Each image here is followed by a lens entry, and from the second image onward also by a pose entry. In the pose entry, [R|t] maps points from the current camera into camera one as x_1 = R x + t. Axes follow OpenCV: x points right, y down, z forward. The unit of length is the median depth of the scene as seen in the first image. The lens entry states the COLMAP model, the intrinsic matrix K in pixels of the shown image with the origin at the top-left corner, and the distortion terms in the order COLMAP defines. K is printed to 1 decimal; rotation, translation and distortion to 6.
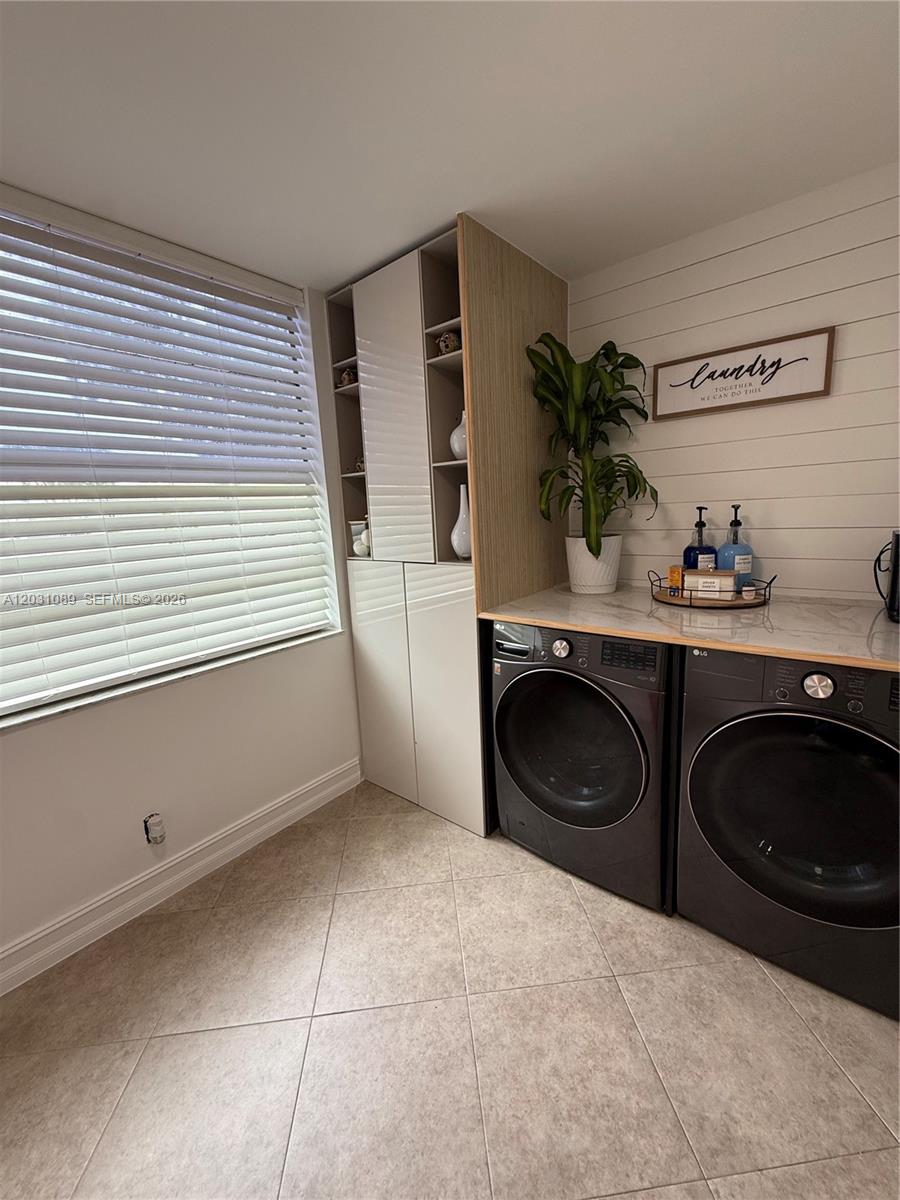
lens RADIAL K [[477.4, 0, 450.1], [0, 477.4, 594.3], [0, 0, 1]] dist [-0.000592, 0.000371]
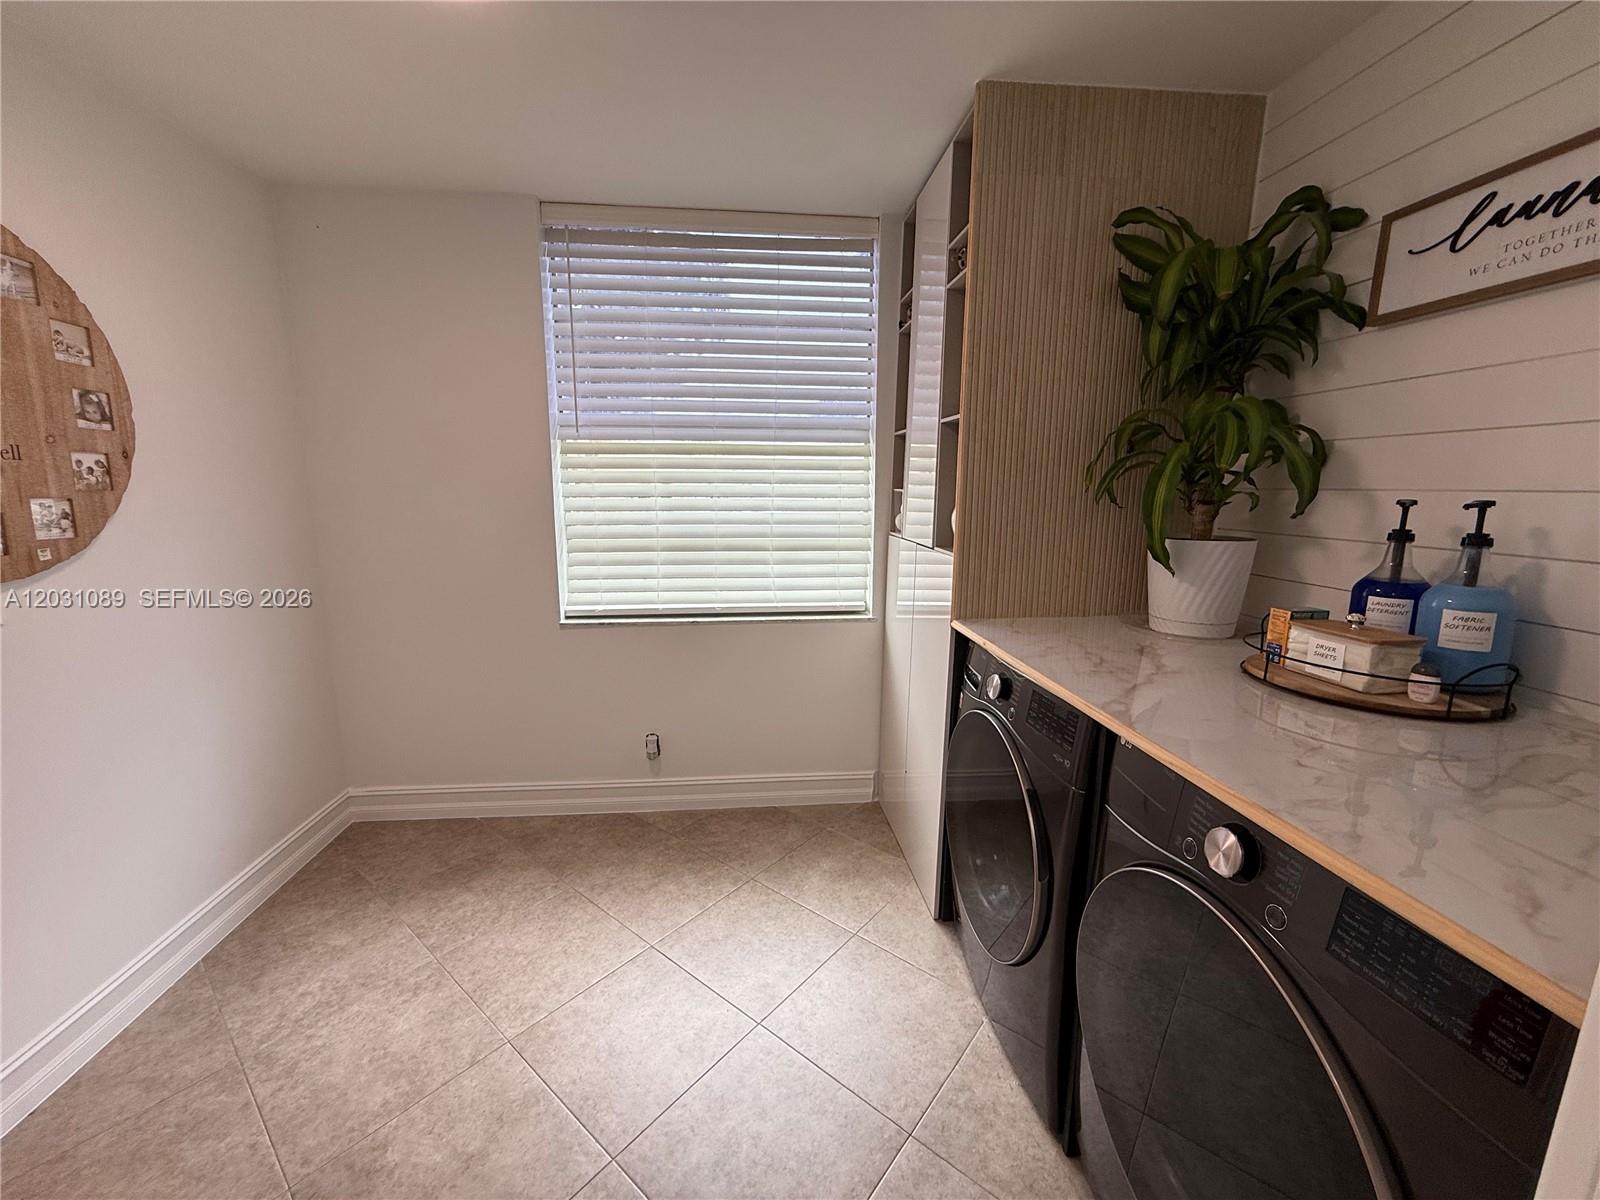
lens RADIAL K [[636.6, 0, 793.1], [0, 636.6, 598.5], [0, 0, 1]] dist [-0.000592, 0.000371]
pose [[0.707286, 0.177194, -0.684360, 0.551255], [-0.162993, 0.982869, 0.086031, -0.038959], [0.687881, 0.050698, 0.724051, 0.104740]]
